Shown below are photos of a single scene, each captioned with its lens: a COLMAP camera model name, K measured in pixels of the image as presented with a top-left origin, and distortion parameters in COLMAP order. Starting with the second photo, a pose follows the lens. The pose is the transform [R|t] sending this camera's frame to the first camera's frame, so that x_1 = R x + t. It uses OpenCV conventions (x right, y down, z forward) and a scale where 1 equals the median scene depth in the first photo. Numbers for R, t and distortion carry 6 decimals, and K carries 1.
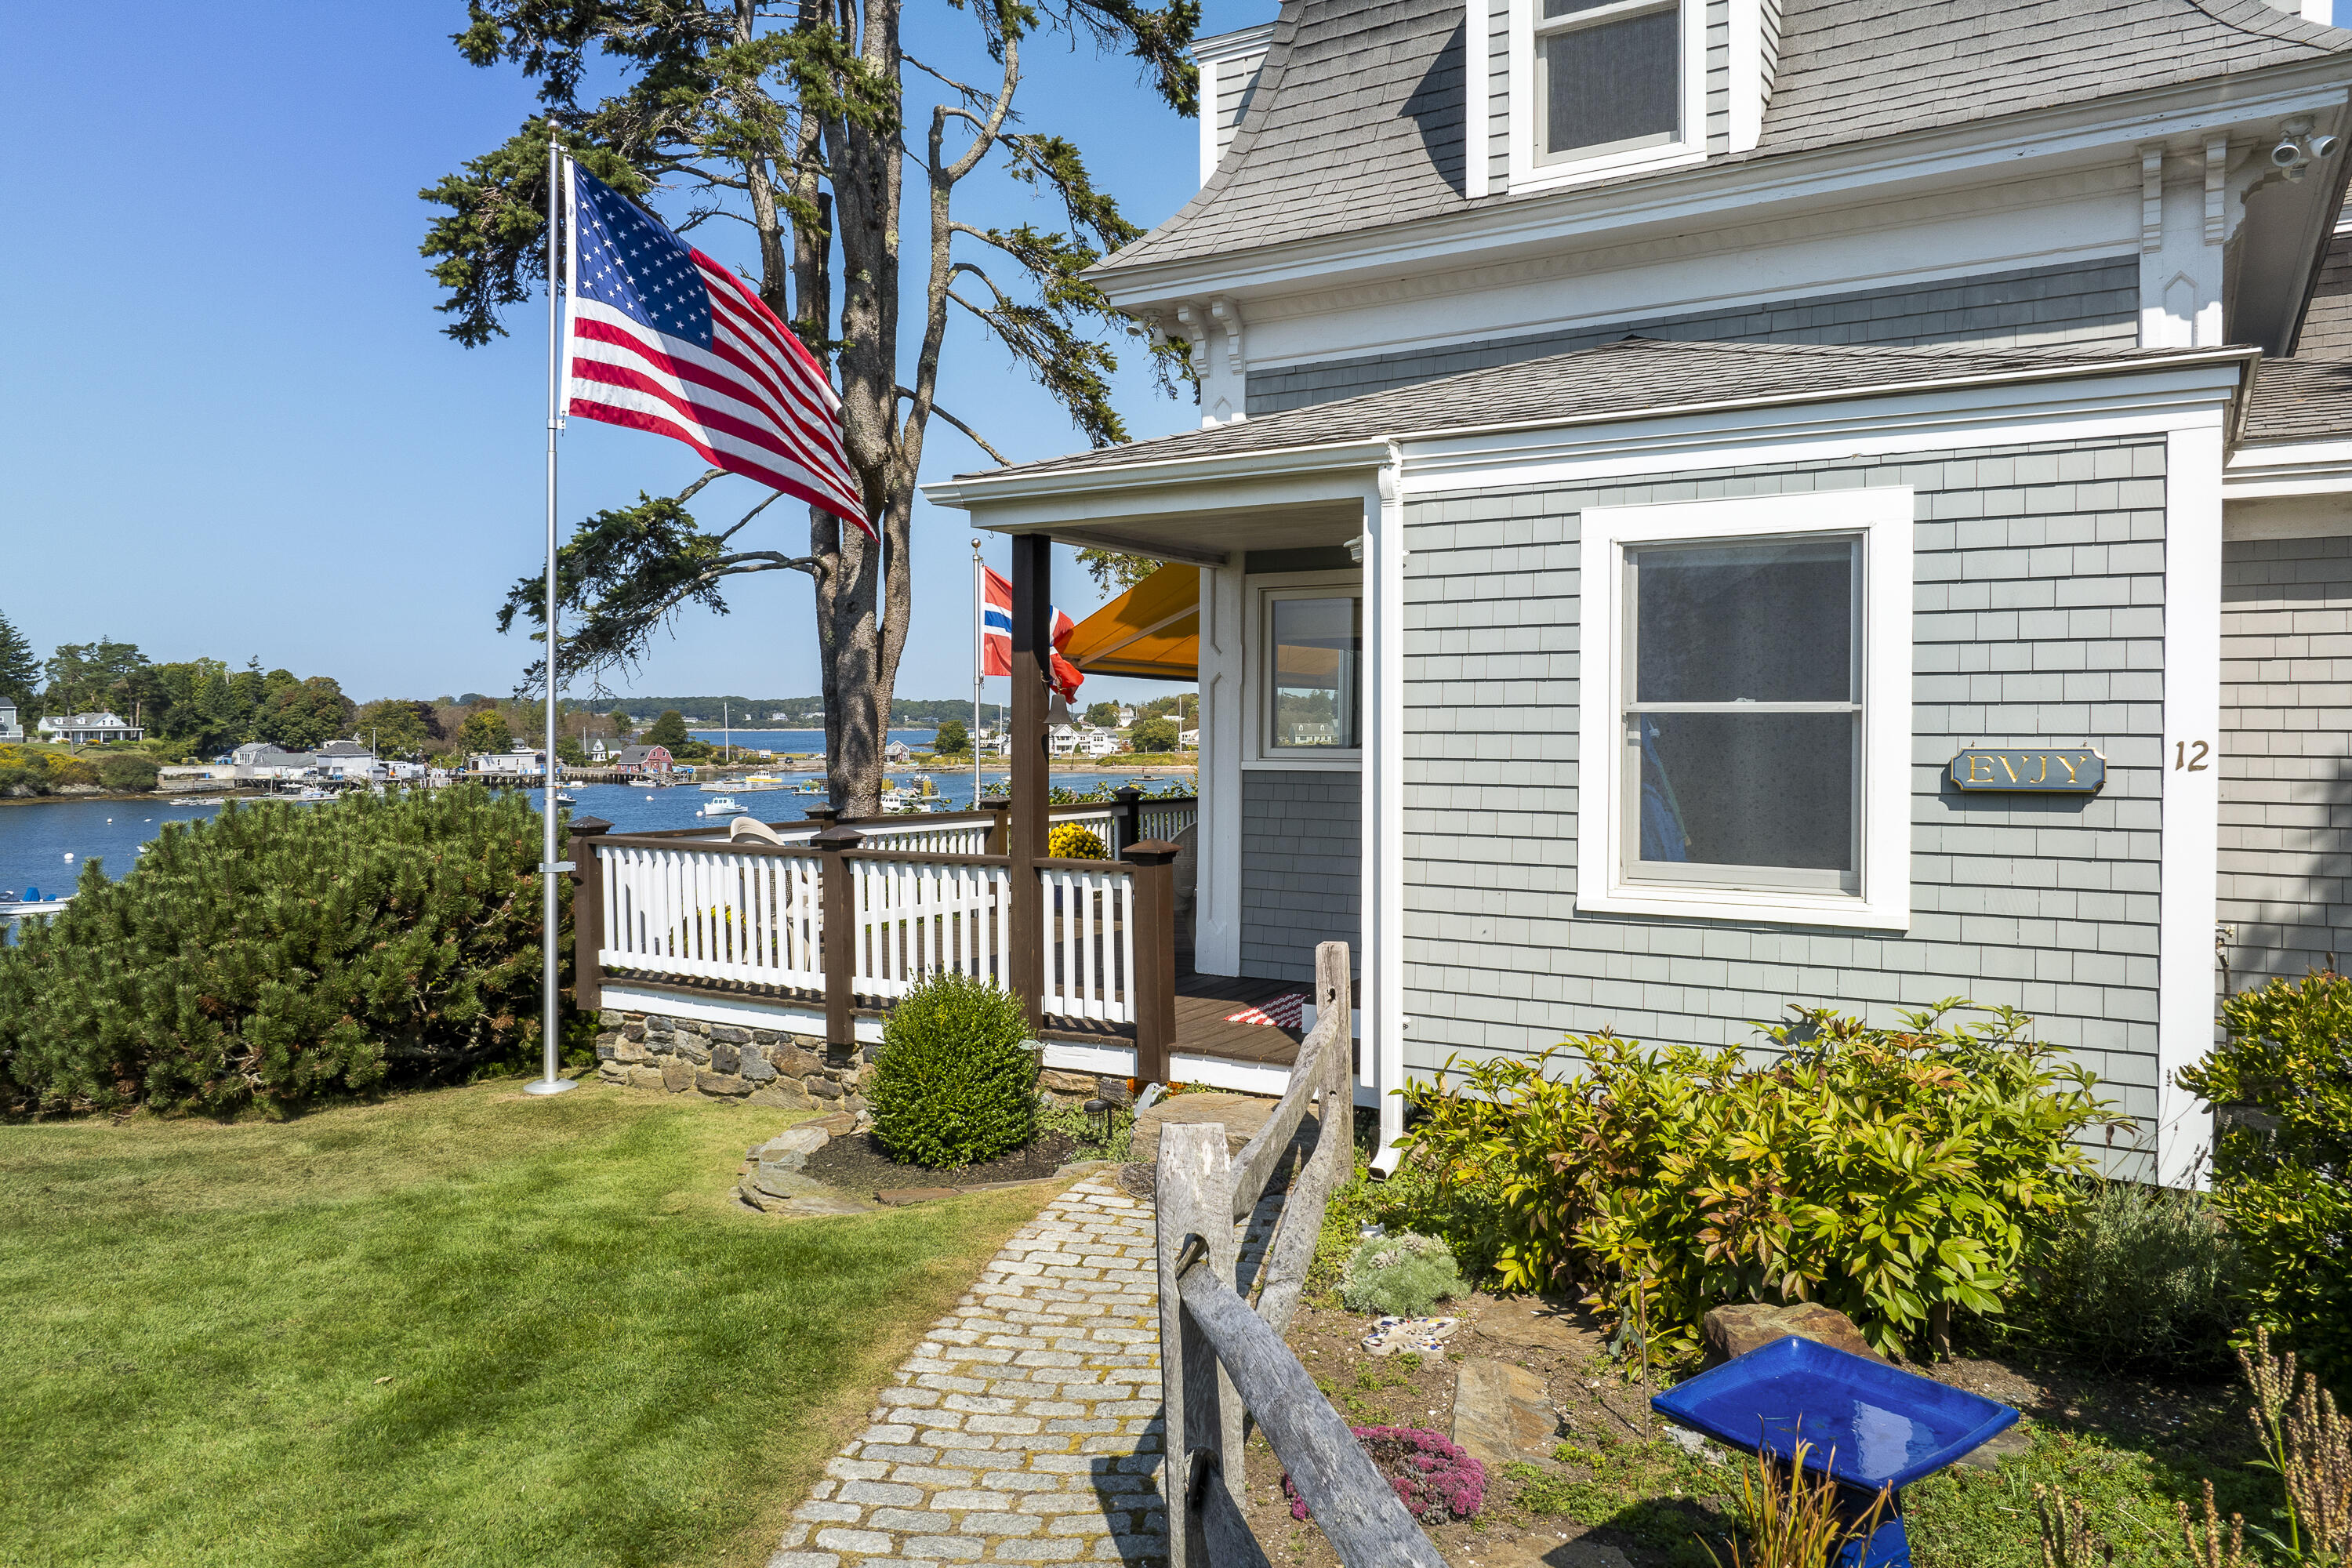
lens RADIAL K [[1639.4, 0, 1191.0], [0, 1639.4, 729.8], [0, 0, 1]] dist [-0.006981, 0.006836]
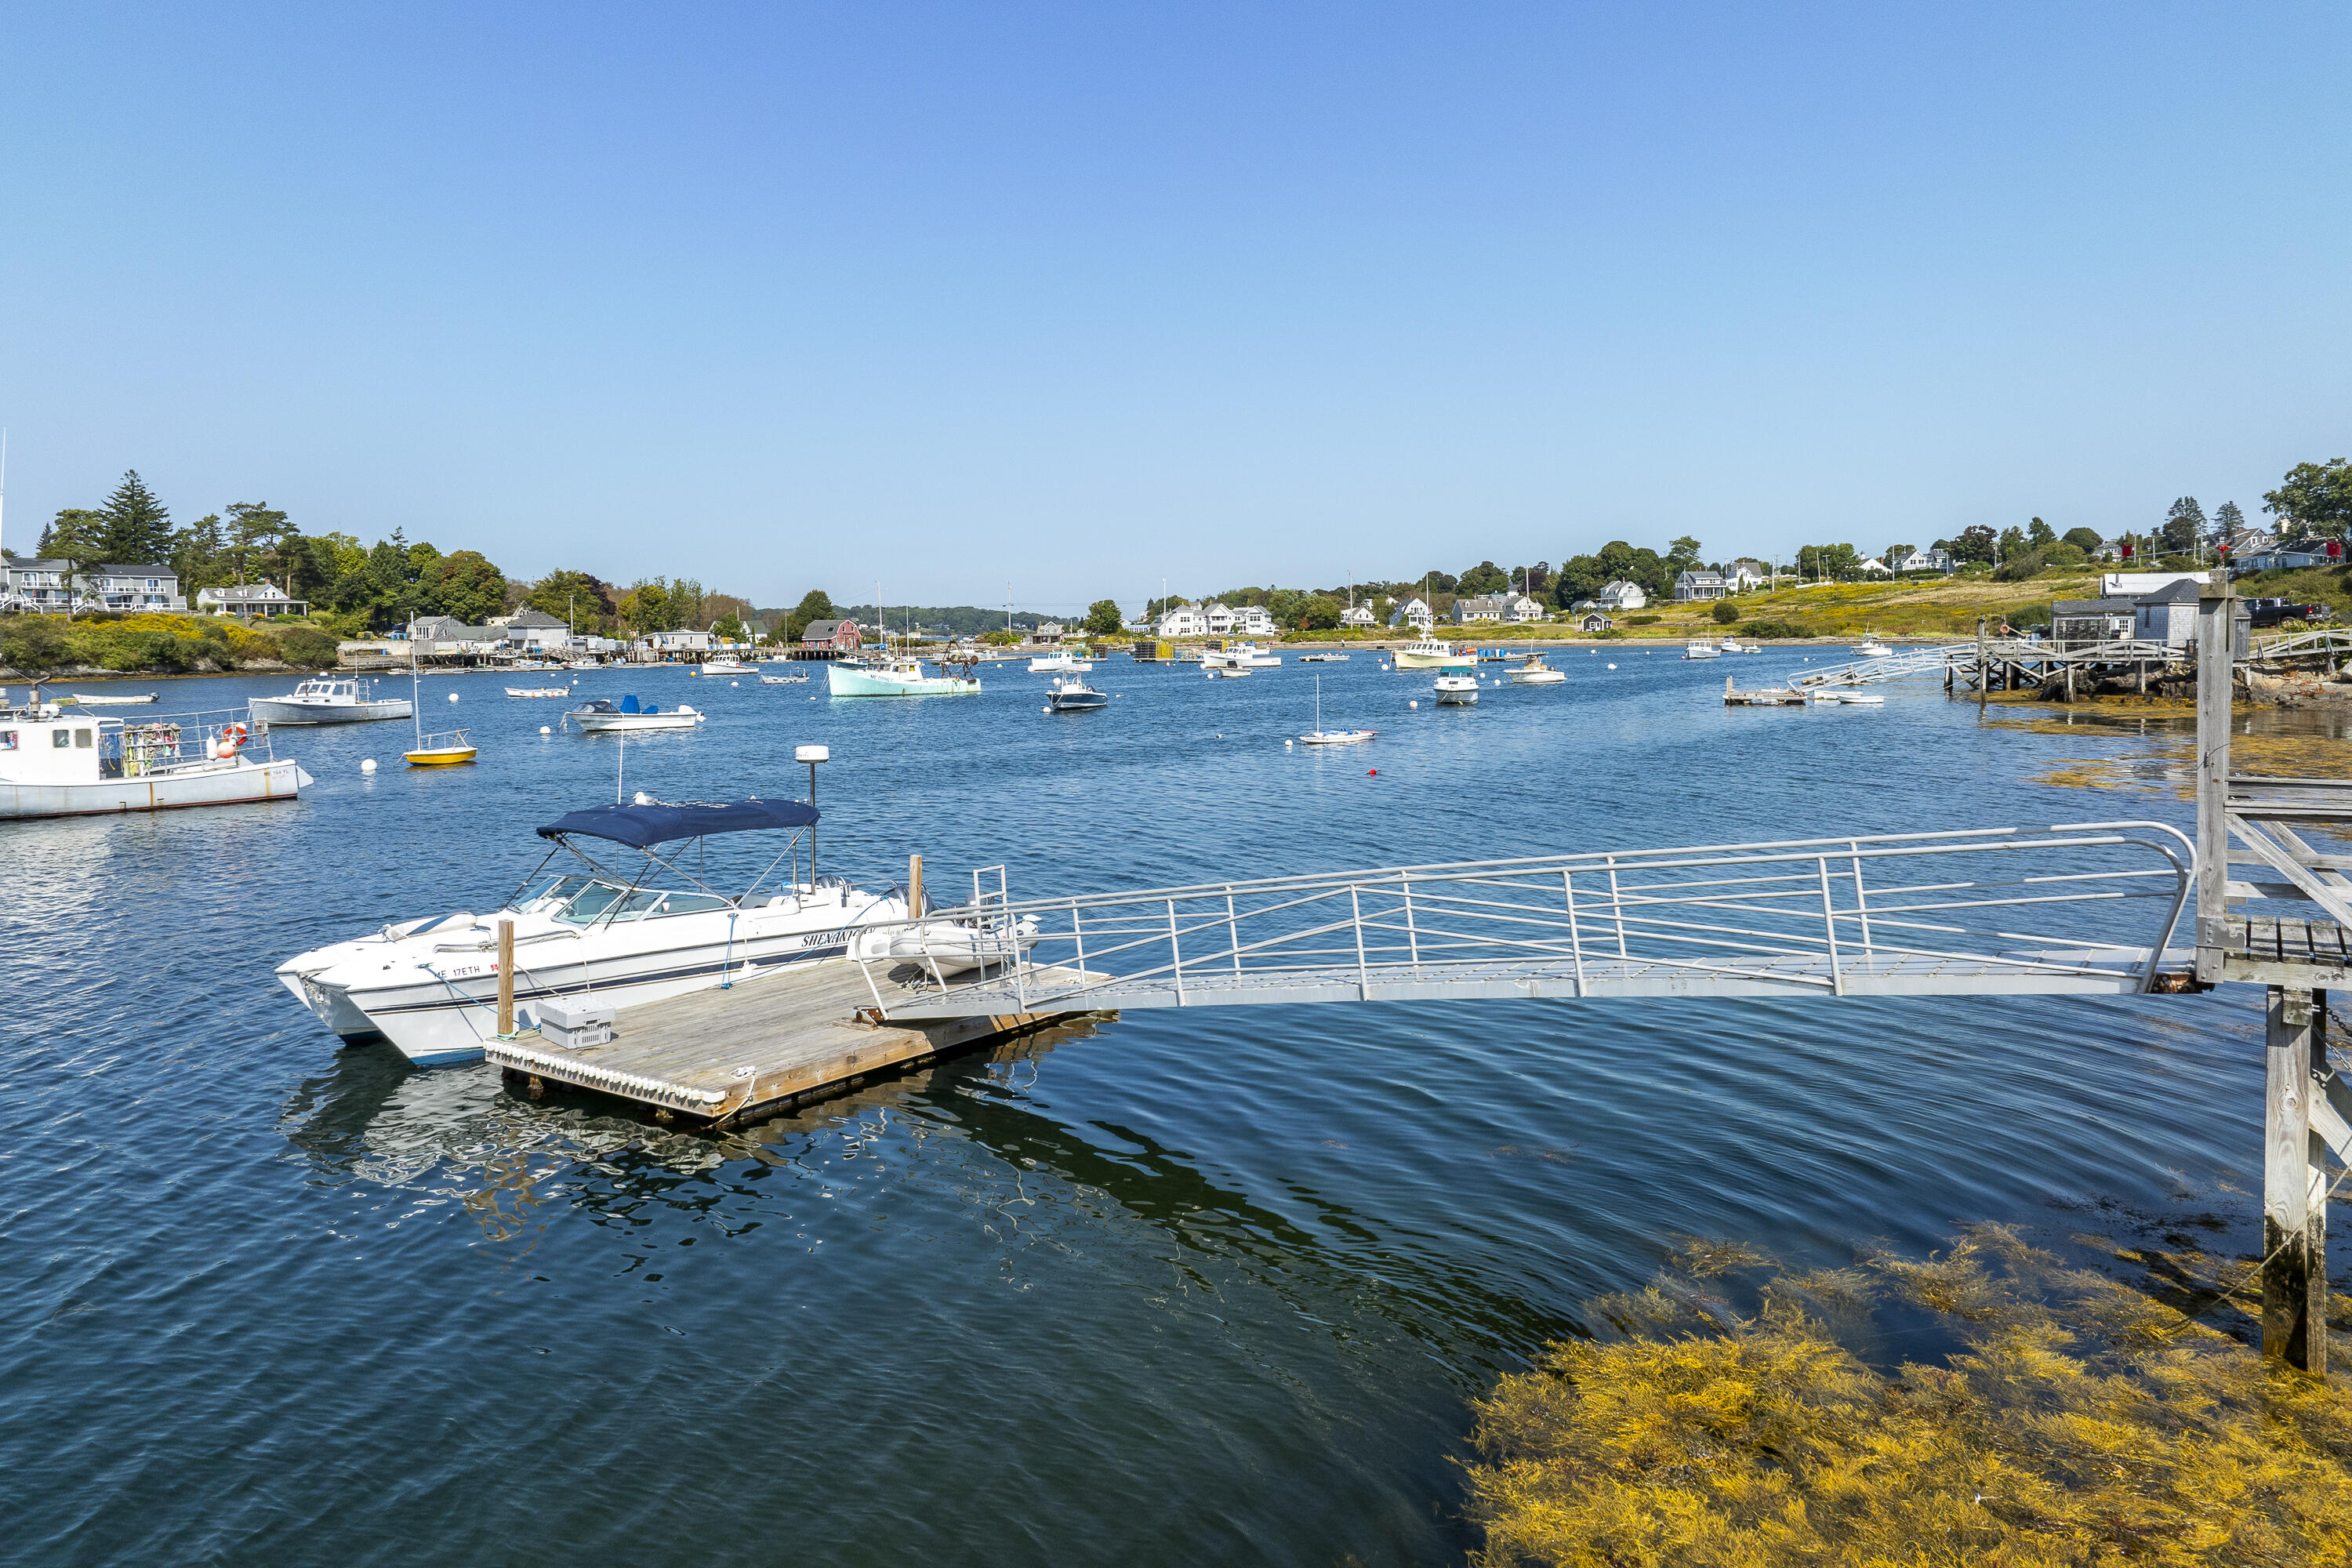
lens RADIAL K [[1643.4, 0, 1180.7], [0, 1643.4, 723.0], [0, 0, 1]] dist [-0.007911, 0.000902]
pose [[0.999887, -0.013970, 0.005620, -0.171243], [0.013671, 0.998646, 0.050189, 0.028456], [-0.006314, -0.050106, 0.998724, 0.093458]]
